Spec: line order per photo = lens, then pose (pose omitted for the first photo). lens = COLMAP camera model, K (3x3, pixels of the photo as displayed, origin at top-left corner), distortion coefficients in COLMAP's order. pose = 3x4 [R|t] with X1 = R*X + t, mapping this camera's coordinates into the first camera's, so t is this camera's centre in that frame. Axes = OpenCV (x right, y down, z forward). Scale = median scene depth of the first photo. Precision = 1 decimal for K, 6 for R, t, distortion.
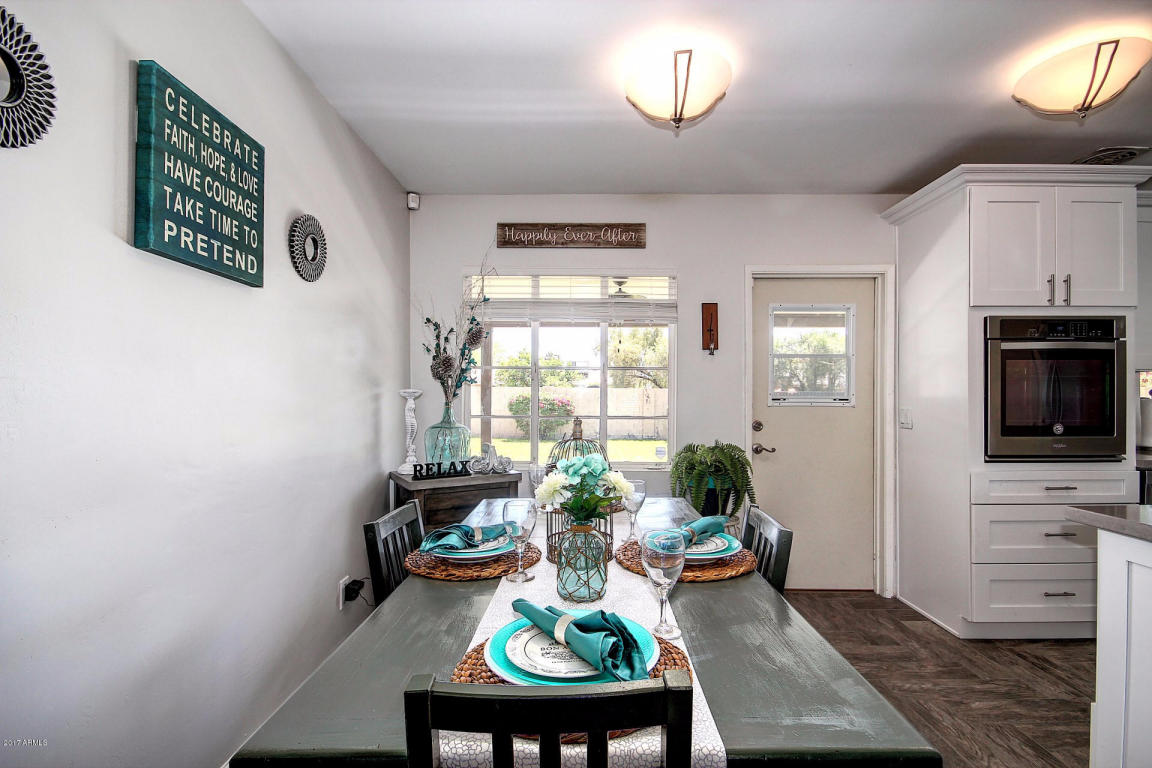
lens RADIAL K [[529.2, 0, 581.0], [0, 529.2, 393.4], [0, 0, 1]] dist [0.000456, -0.005792]
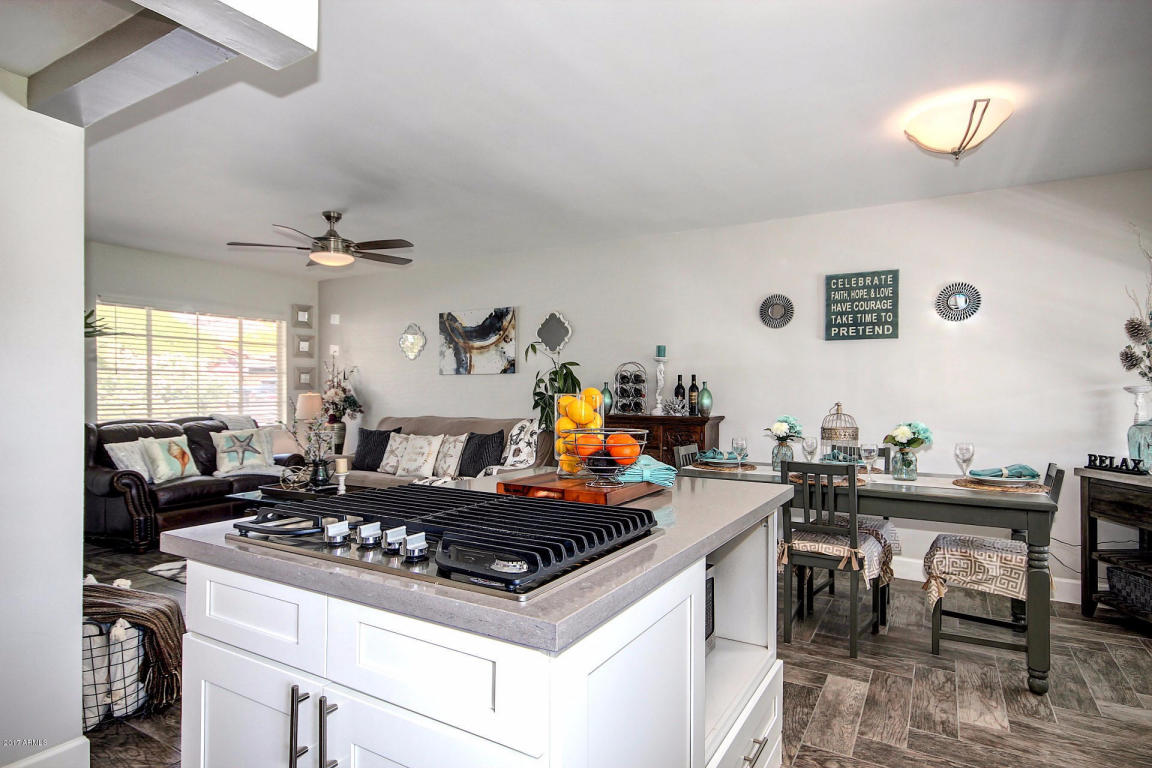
lens RADIAL K [[626.6, 0, 576.6], [0, 626.6, 388.9], [0, 0, 1]] dist [0.010915, 0.004588]
pose [[-0.506149, -0.004083, -0.862436, 1.376932], [0.000978, 0.999985, -0.005308, 0.004178], [0.862445, -0.003530, -0.506138, 0.754648]]
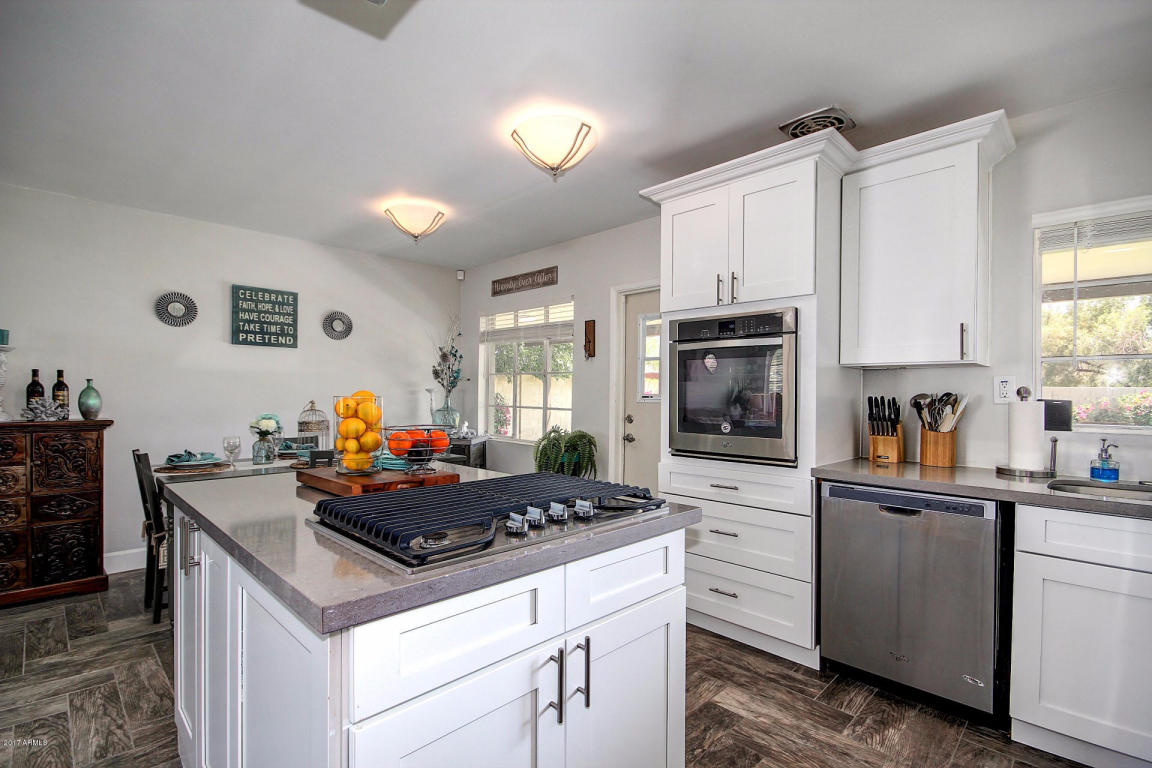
lens RADIAL K [[529.2, 0, 584.2], [0, 529.2, 398.3], [0, 0, 1]] dist [0.000456, -0.005792]
pose [[0.715365, 0.012707, -0.698635, 1.406450], [-0.004076, 0.999893, 0.014014, -0.001258], [0.698739, -0.007177, 0.715341, 0.094825]]
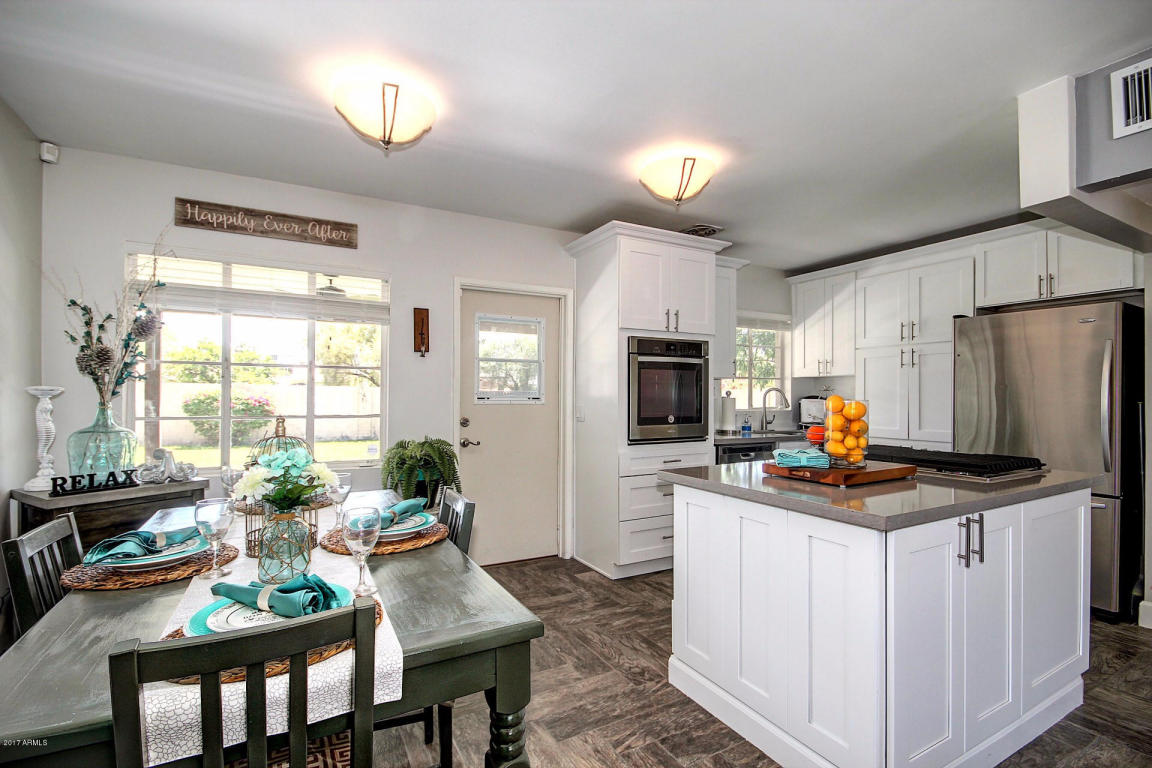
lens RADIAL K [[529.2, 0, 578.0], [0, 529.2, 392.7], [0, 0, 1]] dist [0.000456, -0.005792]
pose [[0.873318, 0.003840, 0.487136, -0.001227], [-0.004269, 0.999991, -0.000231, -0.001439], [-0.487132, -0.001878, 0.873326, -0.112493]]
